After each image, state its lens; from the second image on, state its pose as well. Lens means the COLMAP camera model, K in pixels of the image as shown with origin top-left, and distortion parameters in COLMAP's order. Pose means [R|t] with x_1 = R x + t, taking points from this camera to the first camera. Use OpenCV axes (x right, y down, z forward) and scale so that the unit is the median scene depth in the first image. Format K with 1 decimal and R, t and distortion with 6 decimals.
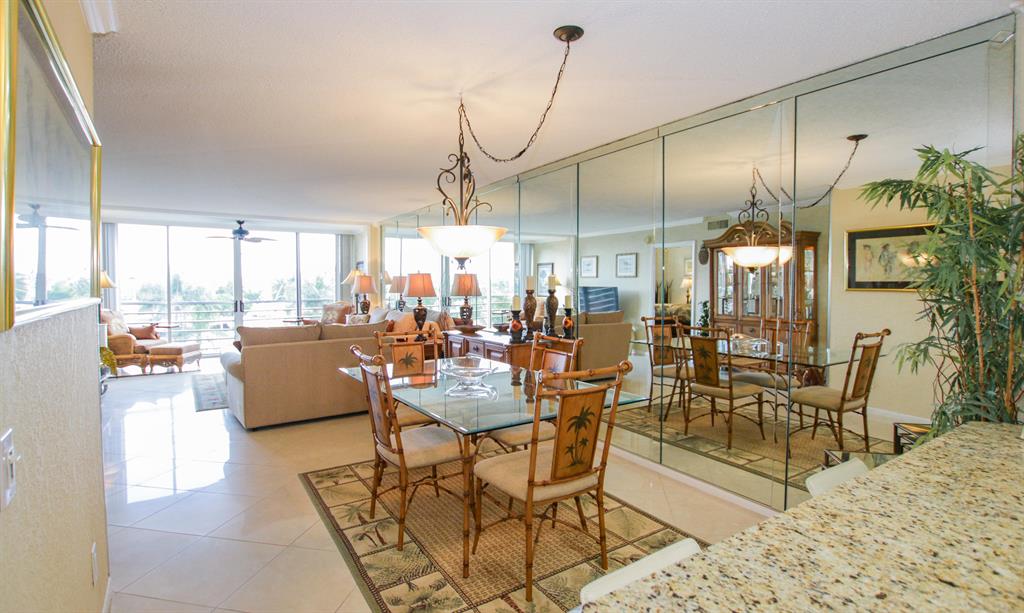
lens RADIAL K [[482.3, 0, 546.2], [0, 482.3, 297.6], [0, 0, 1]] dist [-0.035428, -0.000094]
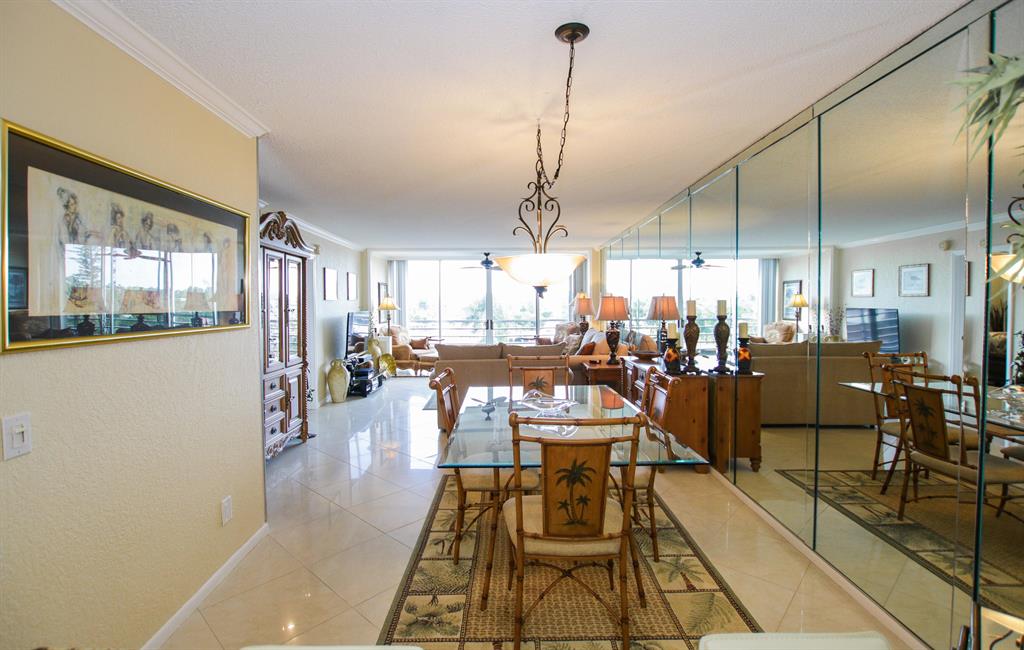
lens RADIAL K [[478.5, 0, 511.8], [0, 478.5, 316.2], [0, 0, 1]] dist [-0.034766, 0.004243]
pose [[0.831948, 0.009984, -0.554763, 0.210456], [-0.011467, 0.999934, 0.000800, -0.014447], [0.554735, 0.005696, 0.832008, 0.102105]]
